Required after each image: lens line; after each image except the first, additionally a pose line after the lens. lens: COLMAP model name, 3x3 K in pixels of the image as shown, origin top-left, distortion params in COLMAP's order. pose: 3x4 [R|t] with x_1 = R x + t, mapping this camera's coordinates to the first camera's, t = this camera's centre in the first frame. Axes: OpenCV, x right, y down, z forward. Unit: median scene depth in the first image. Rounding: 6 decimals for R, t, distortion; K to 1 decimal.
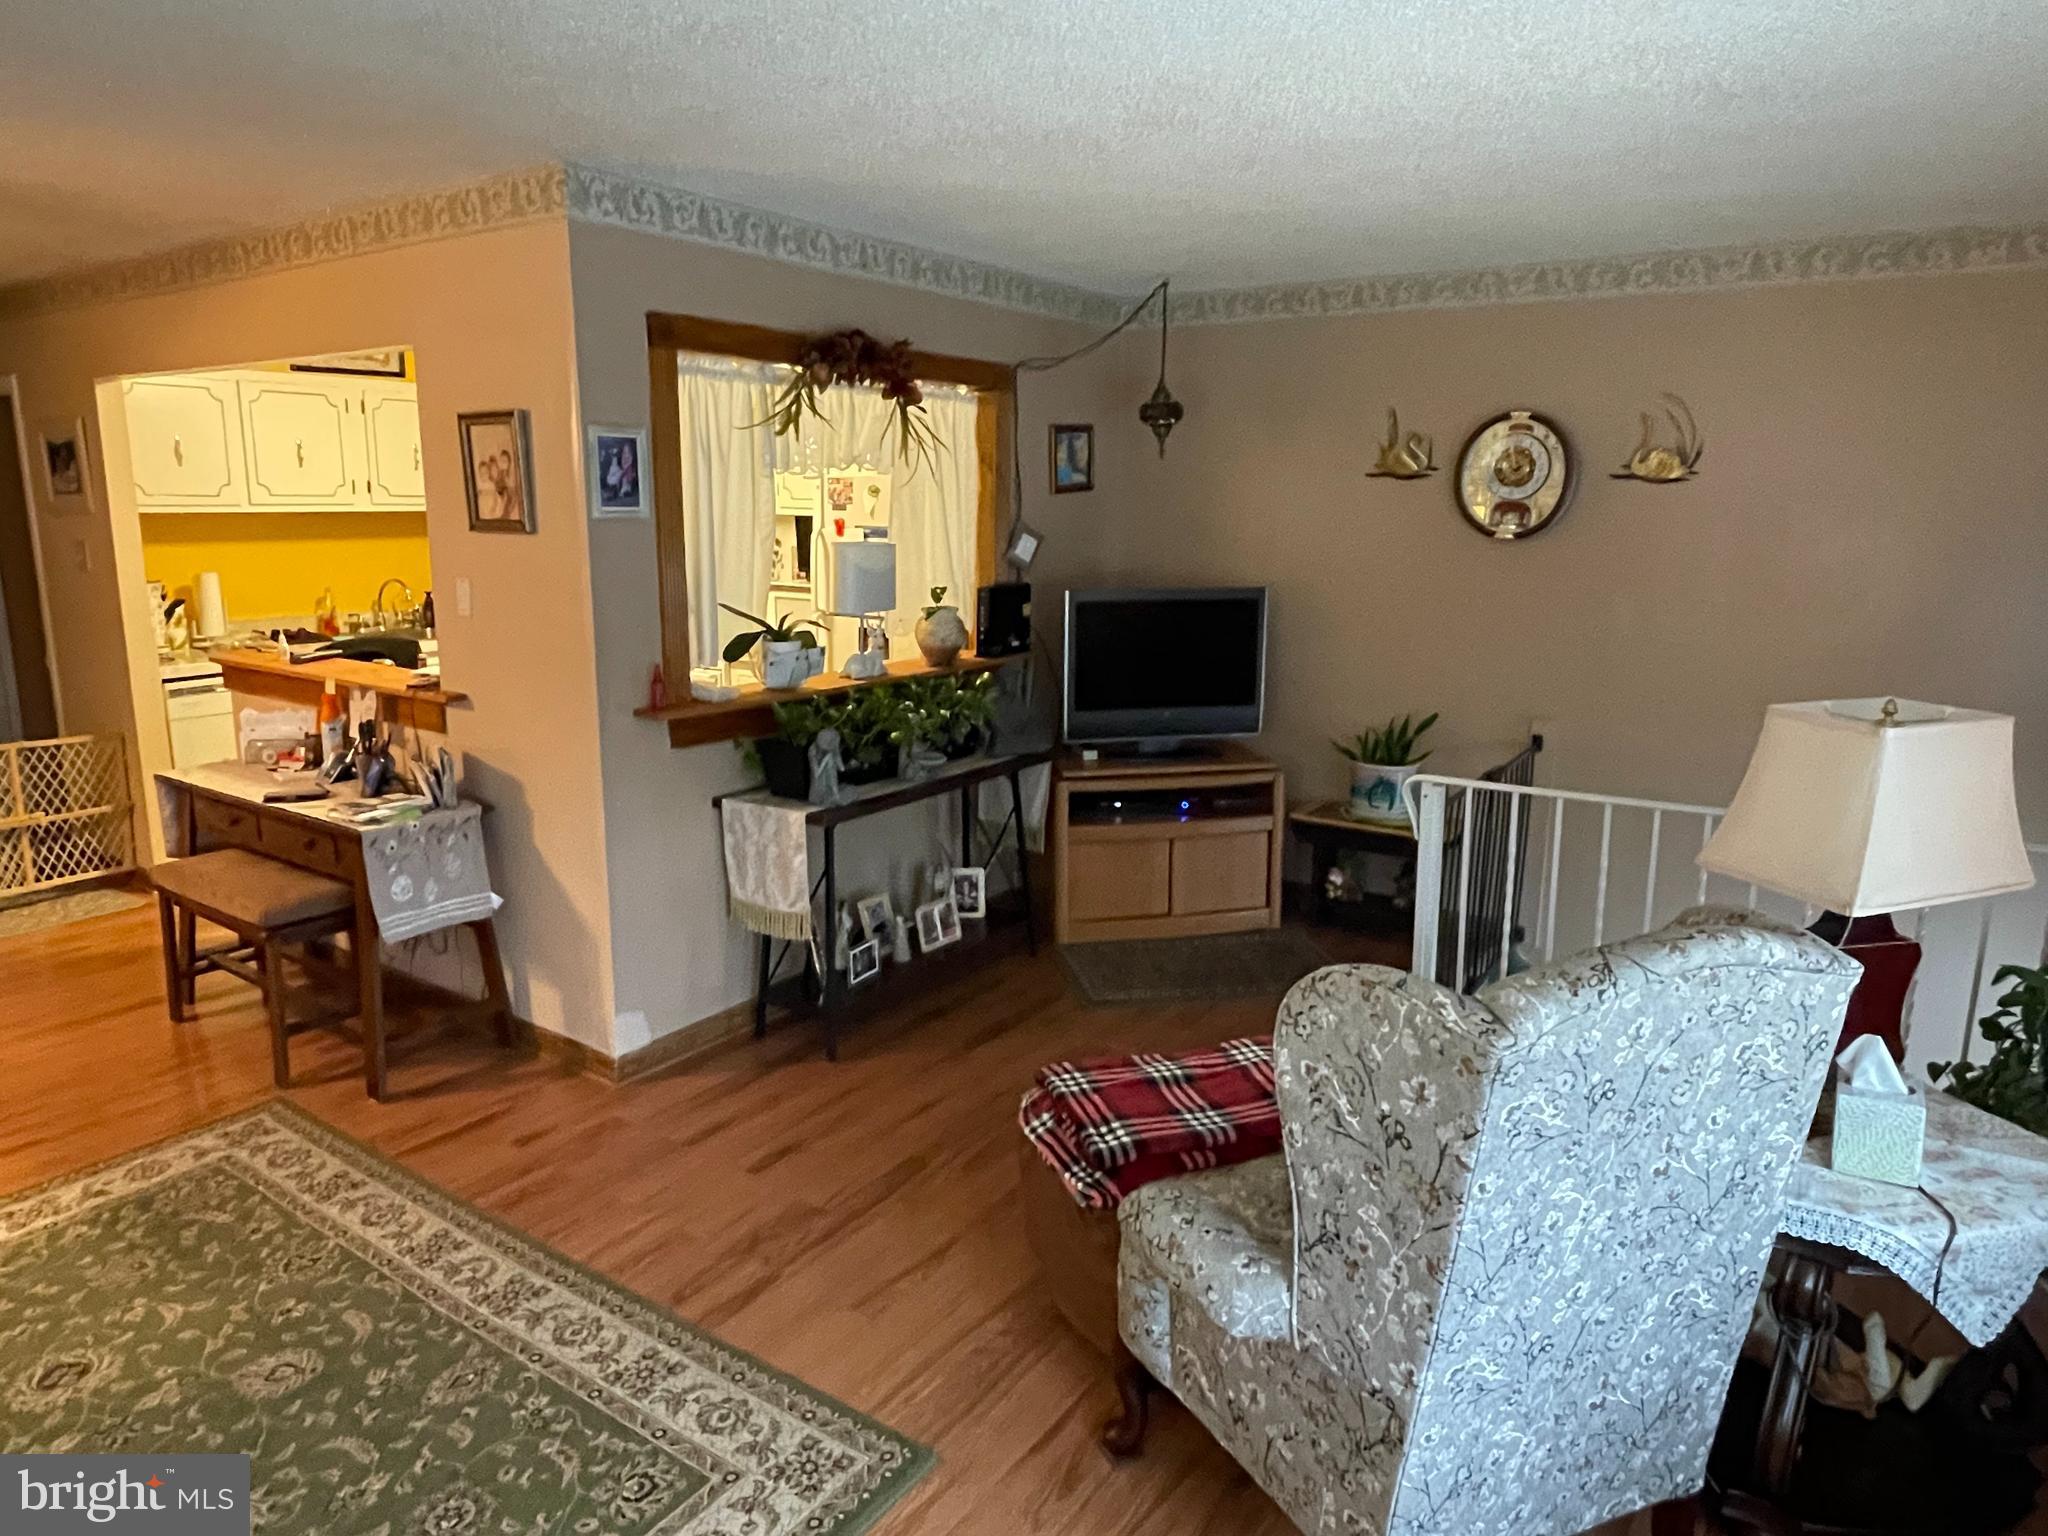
lens RADIAL K [[1281.8, 0, 1031.2], [0, 1281.8, 766.9], [0, 0, 1]] dist [0.000095, -0.010946]
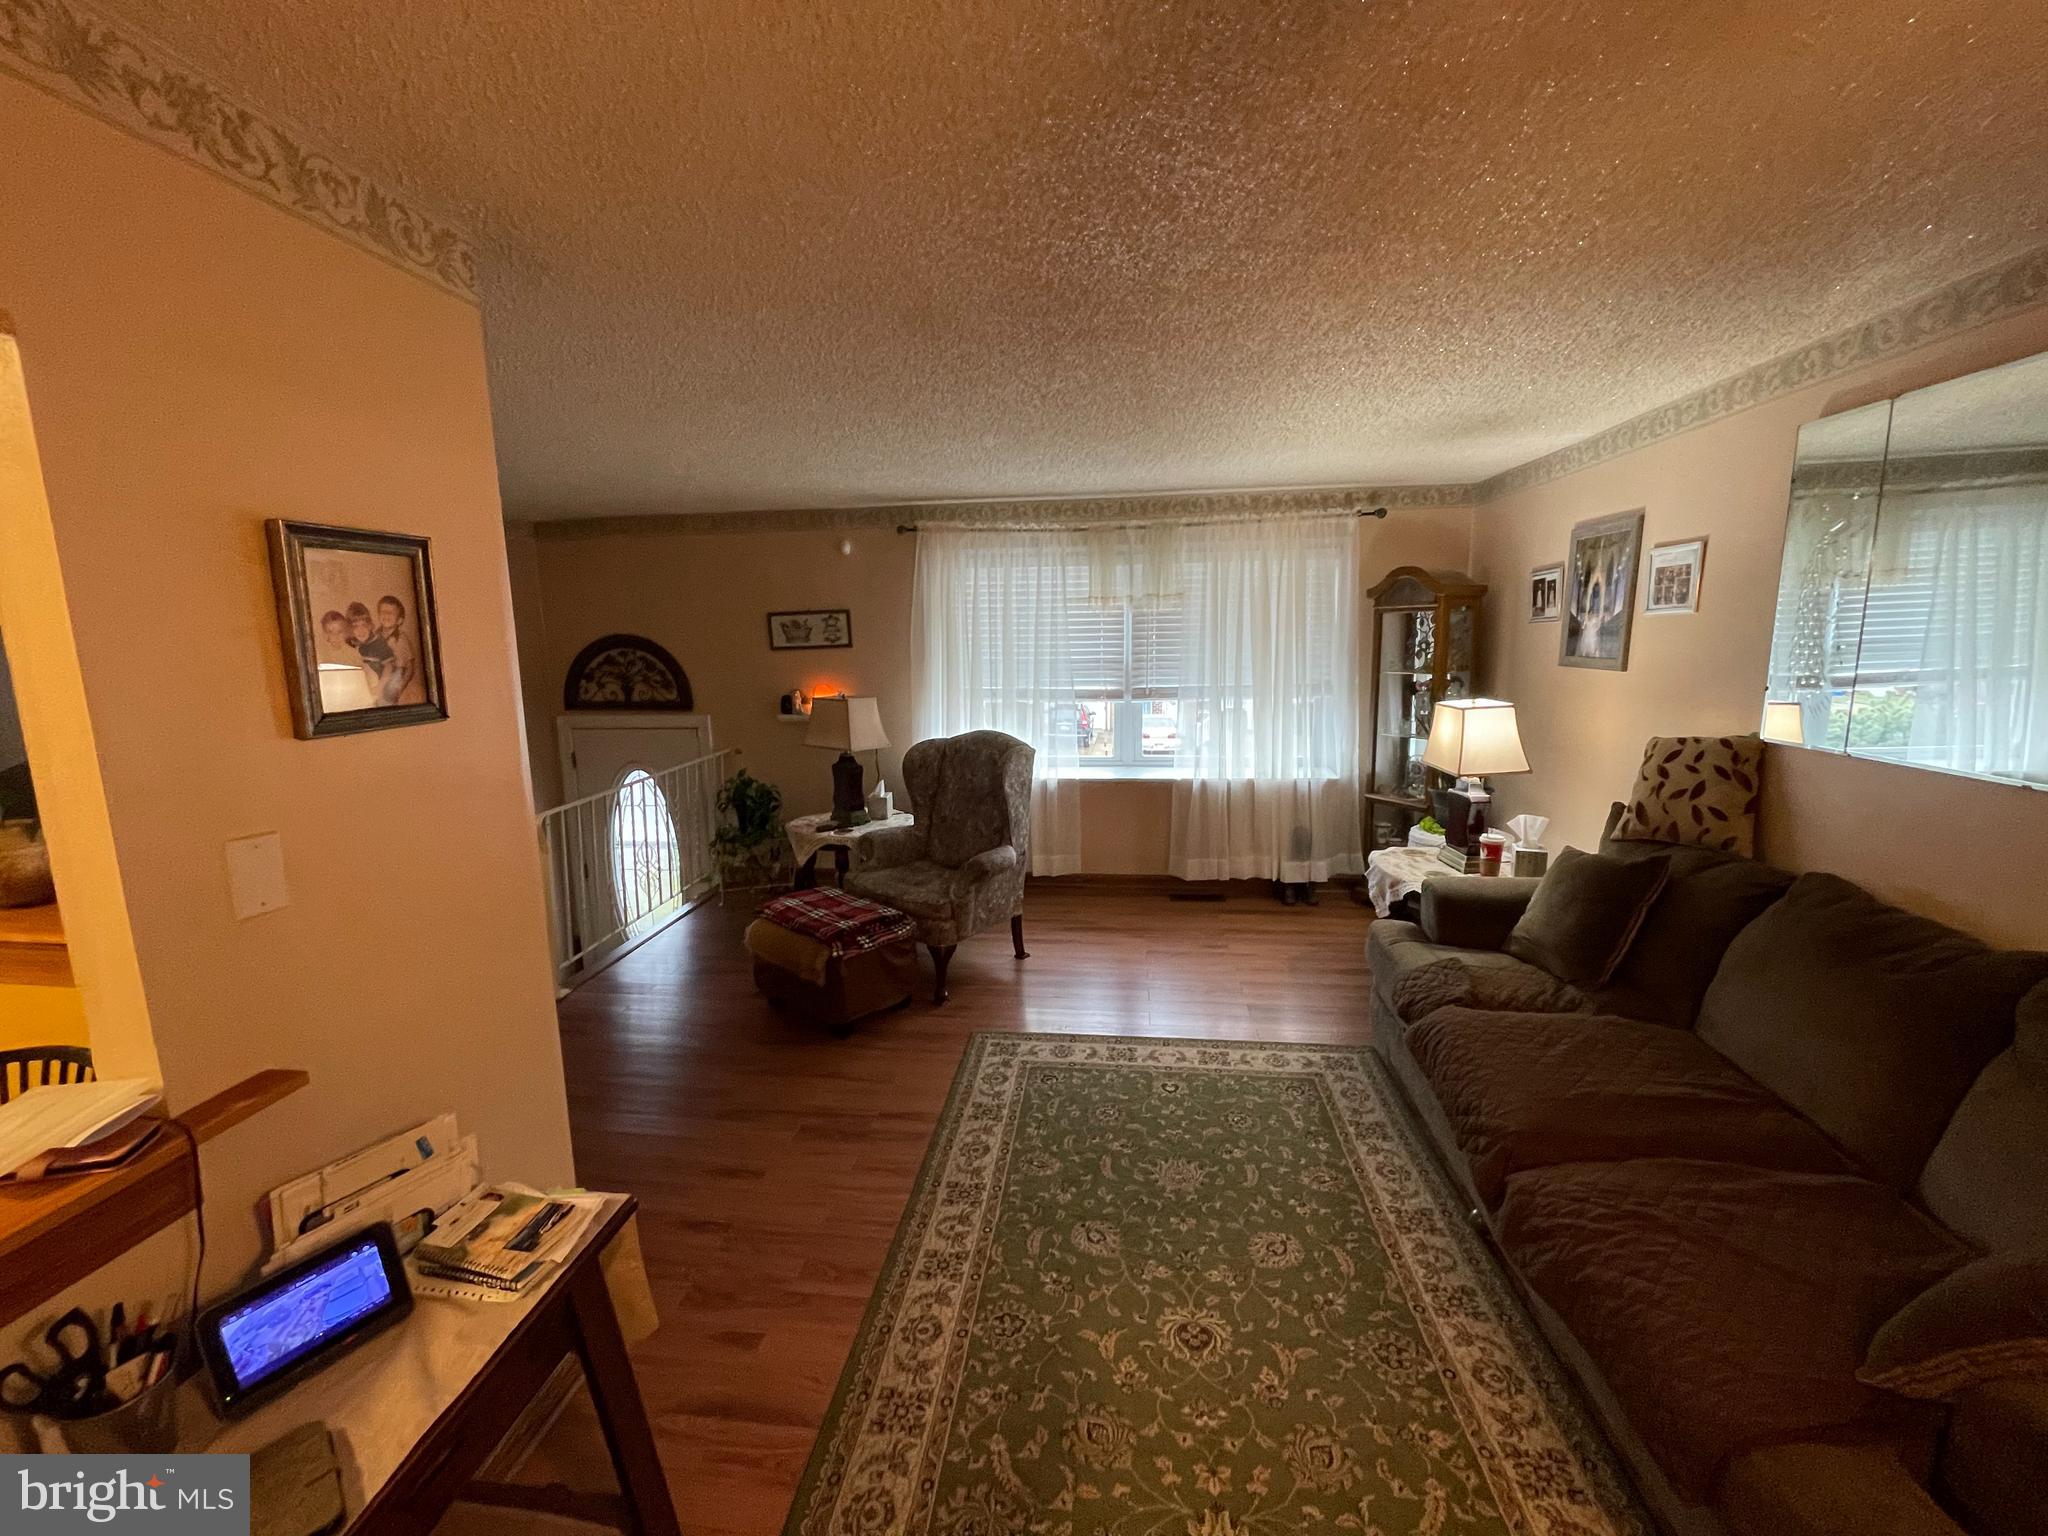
lens RADIAL K [[814.5, 0, 1032.3], [0, 814.5, 751.2], [0, 0, 1]] dist [-0.004133, -0.000172]
pose [[-0.464899, -0.139360, 0.874327, -0.890582], [0.185524, 0.950276, 0.250113, -0.210793], [-0.865707, 0.278486, -0.415928, 0.891904]]
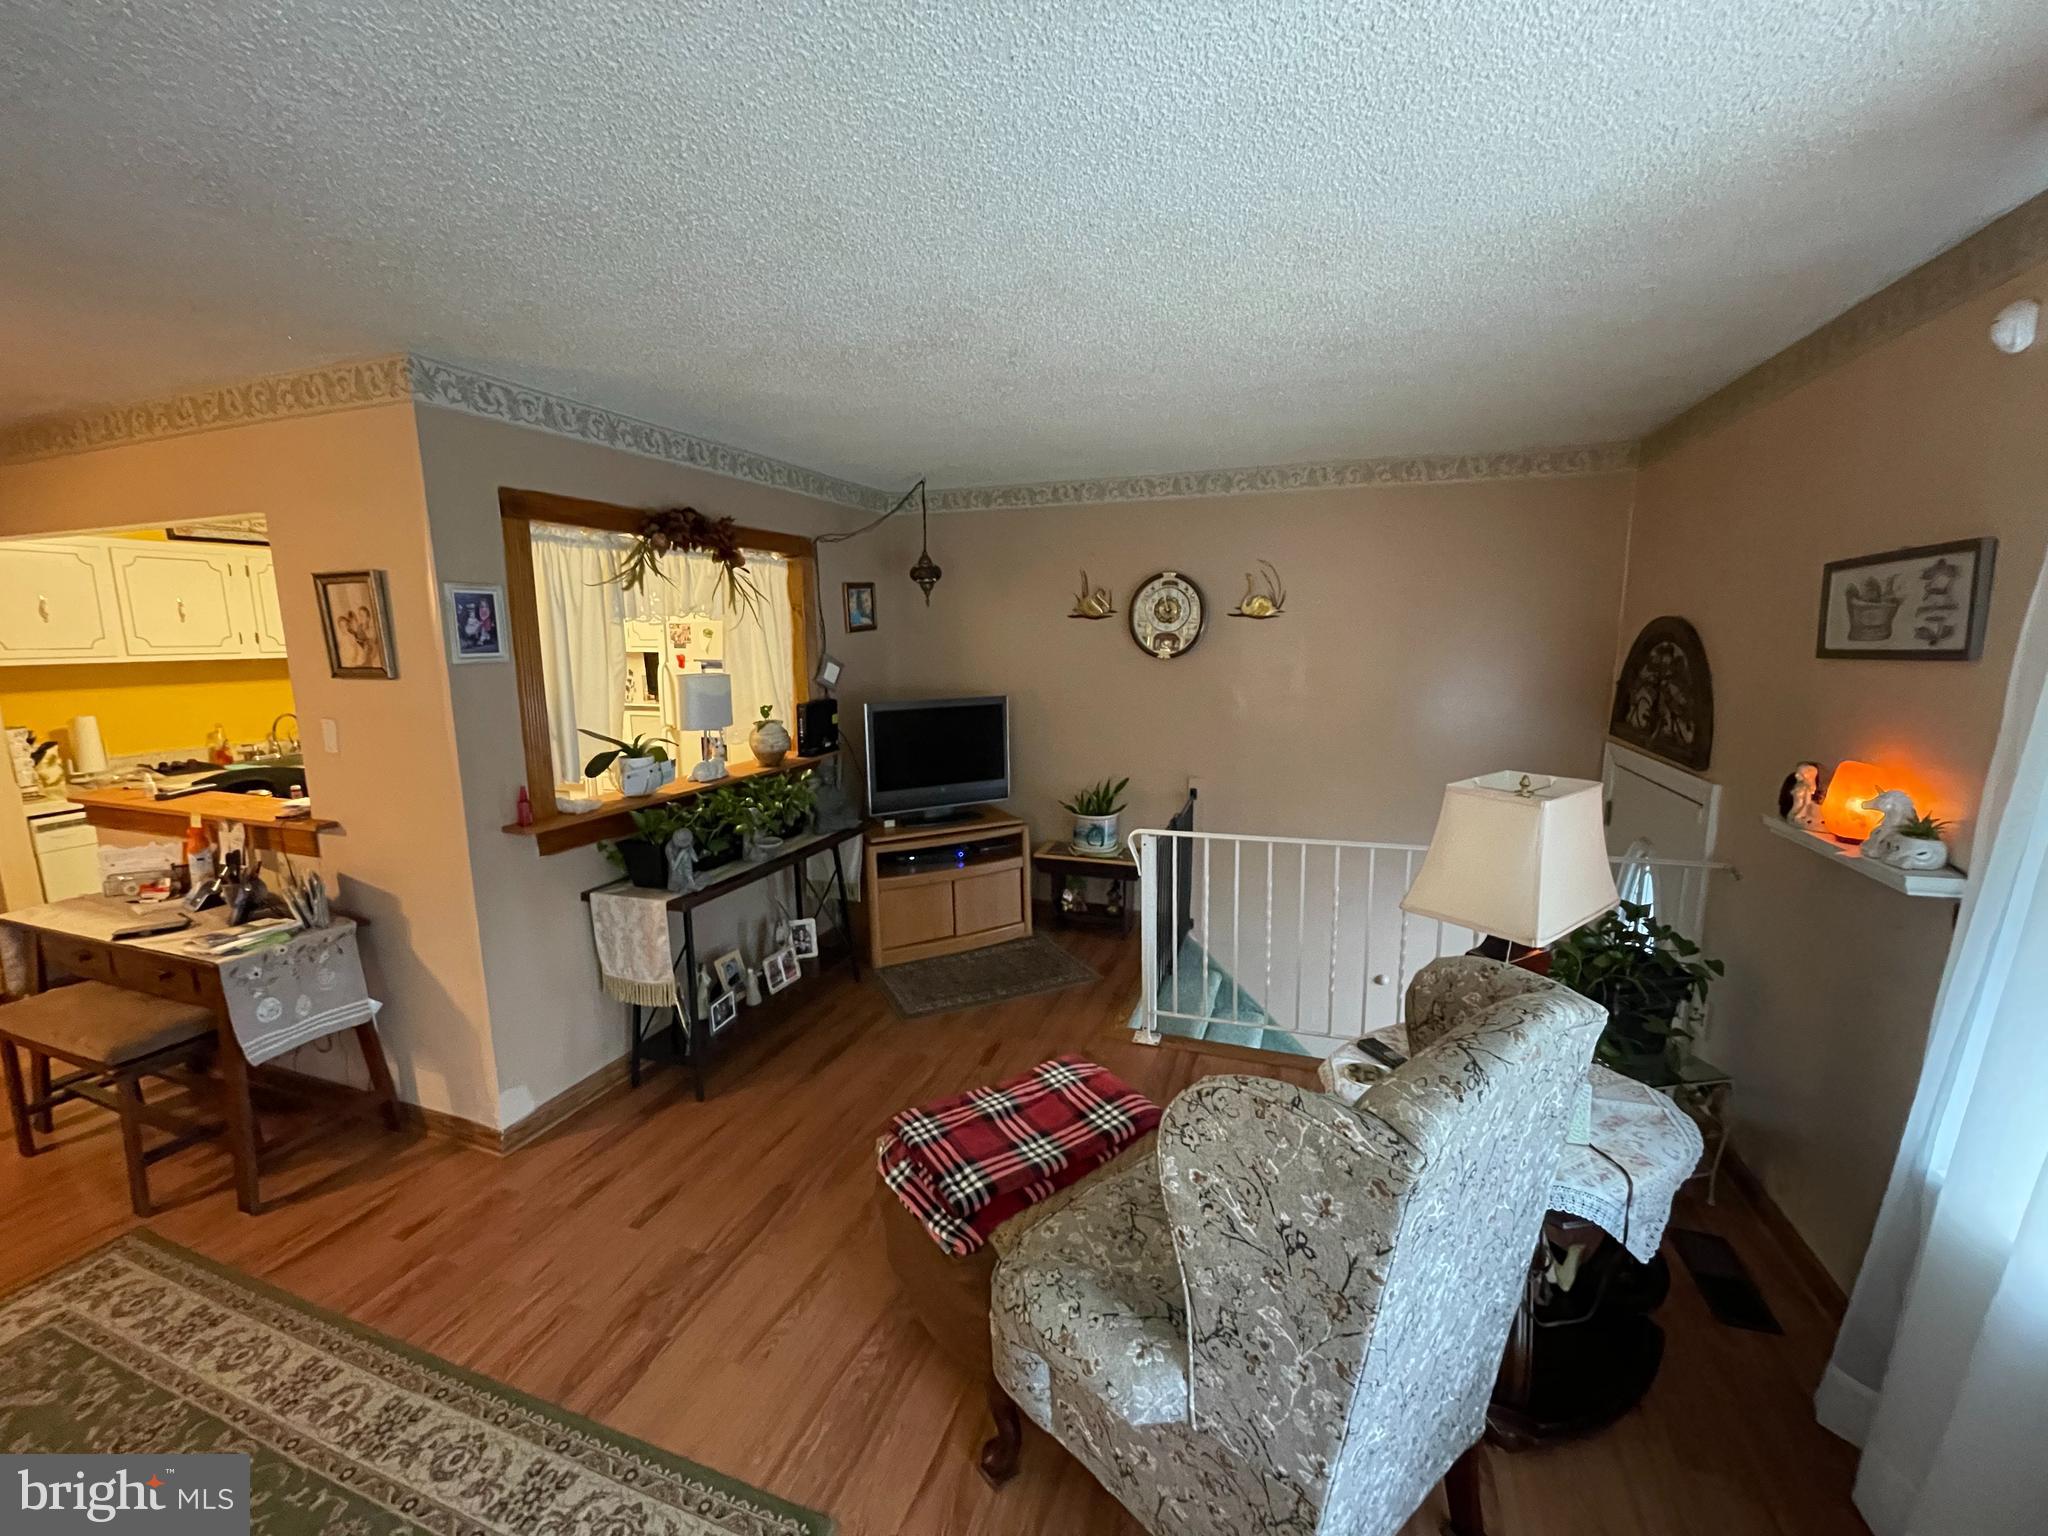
lens RADIAL K [[814.5, 0, 1021.4], [0, 814.5, 766.1], [0, 0, 1]] dist [-0.004133, -0.000172]
pose [[0.968219, -0.058877, 0.243075, -0.031646], [0.069055, 0.997048, -0.033560, -0.041910], [-0.240382, 0.049279, 0.969427, 0.172730]]
